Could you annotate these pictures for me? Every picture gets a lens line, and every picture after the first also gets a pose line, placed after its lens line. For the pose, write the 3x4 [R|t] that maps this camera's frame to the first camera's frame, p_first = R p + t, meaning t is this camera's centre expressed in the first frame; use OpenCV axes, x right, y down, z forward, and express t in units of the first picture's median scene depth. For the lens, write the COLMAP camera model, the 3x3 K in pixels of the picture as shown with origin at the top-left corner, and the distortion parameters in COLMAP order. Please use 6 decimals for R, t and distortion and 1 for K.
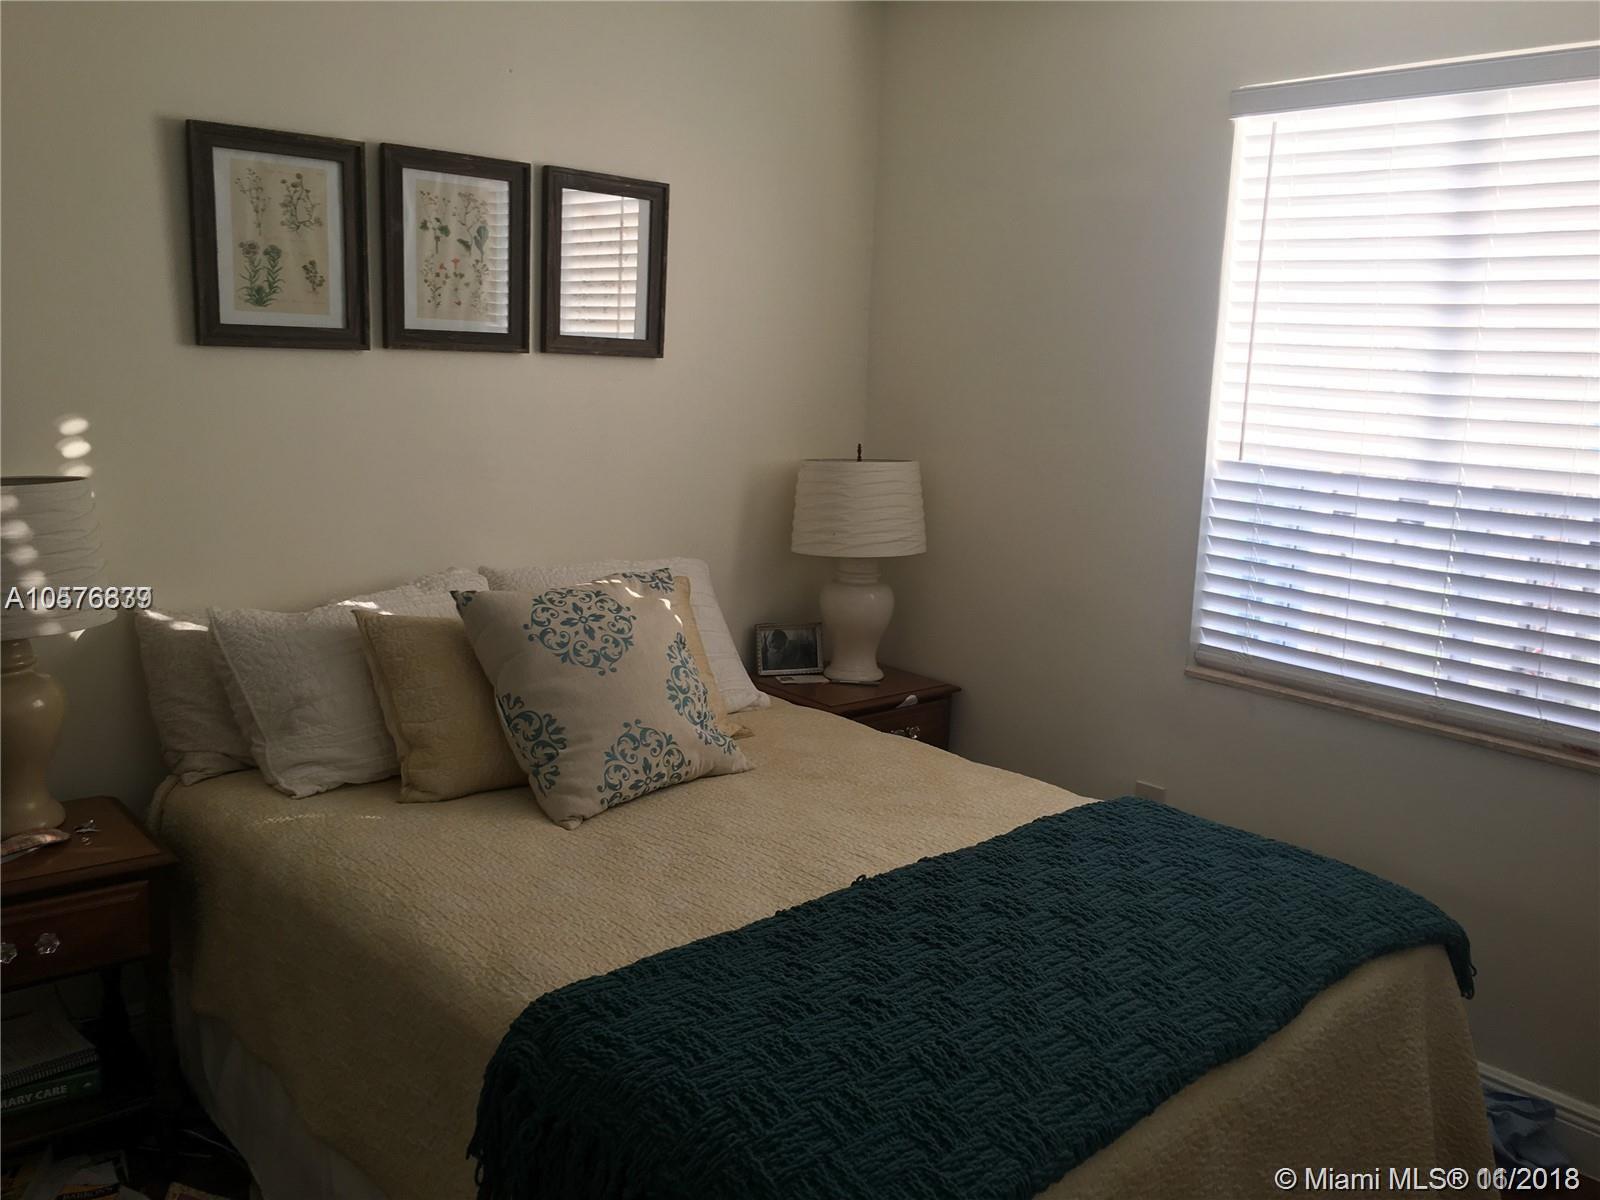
lens RADIAL K [[1346.2, 0, 794.6], [0, 1346.2, 600.1], [0, 0, 1]] dist [0.004722, -0.032654]
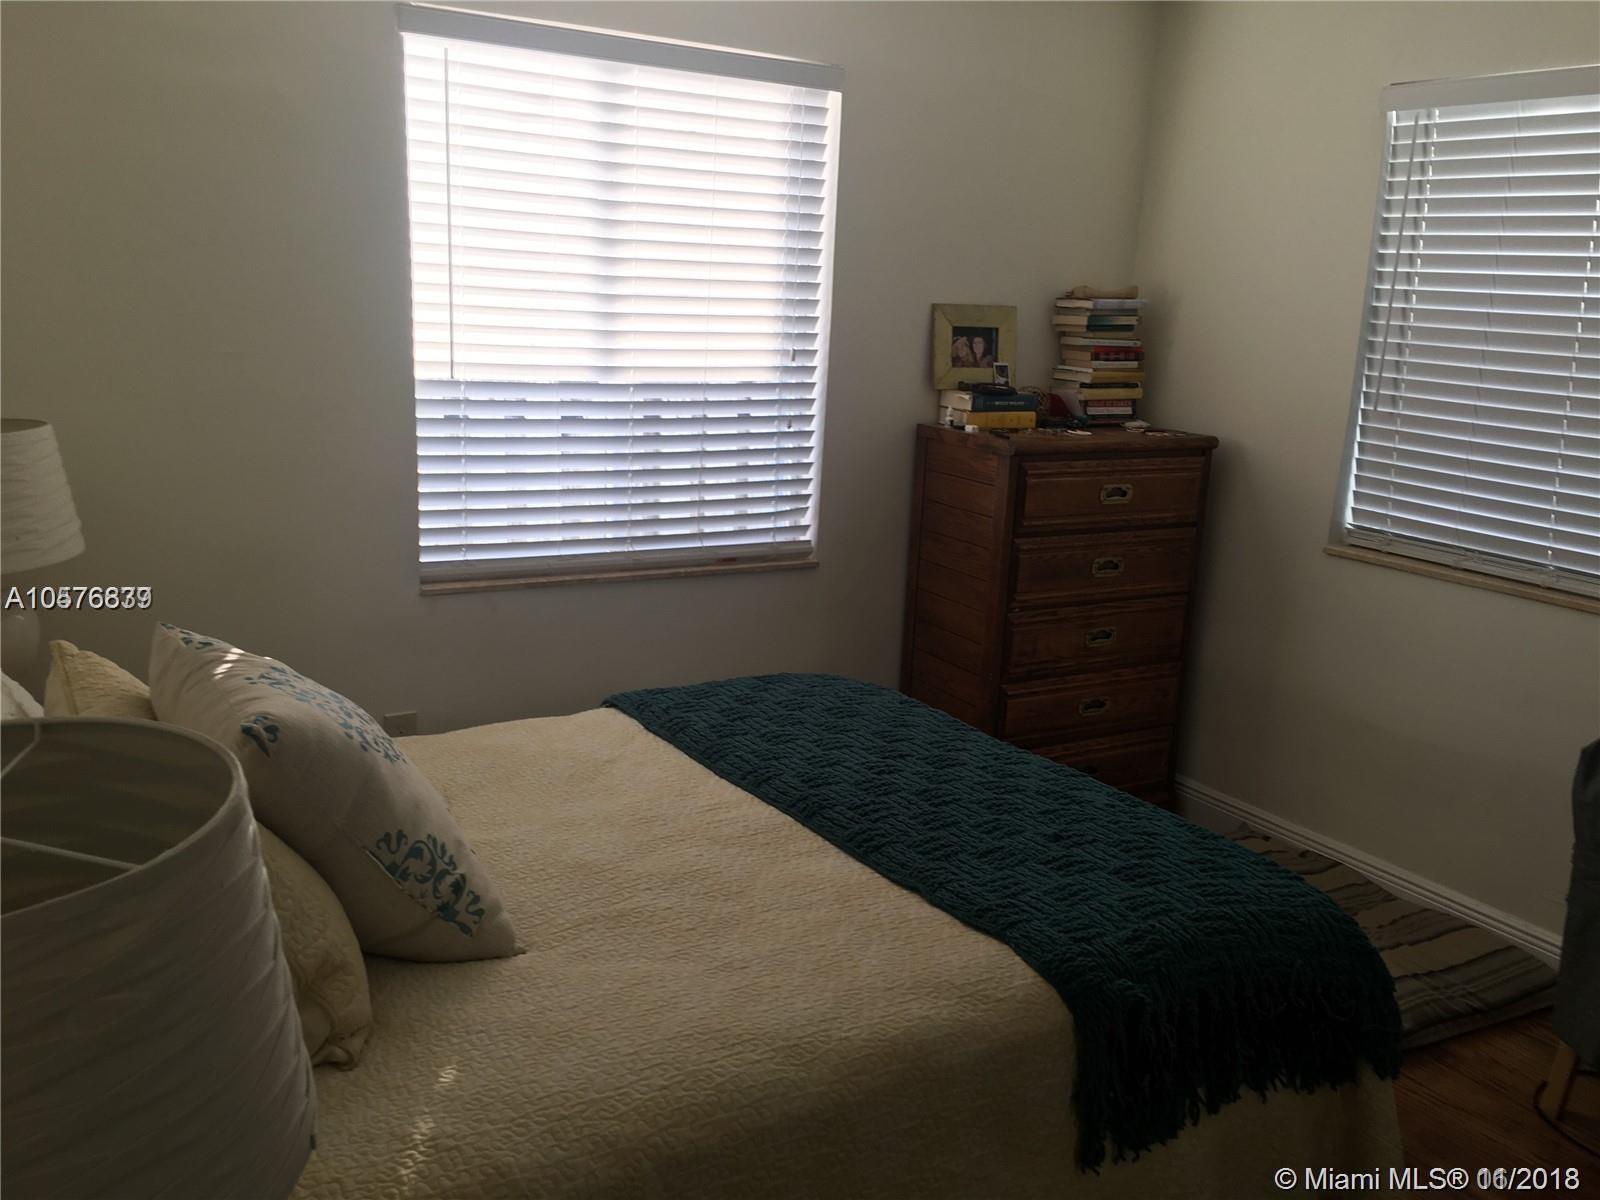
lens RADIAL K [[1346.2, 0, 795.5], [0, 1346.2, 601.3], [0, 0, 1]] dist [0.004722, -0.032654]
pose [[0.173131, -0.252985, 0.951853, -0.703637], [0.137829, 0.963161, 0.230921, -0.151600], [-0.975207, 0.091213, 0.201622, 0.583086]]
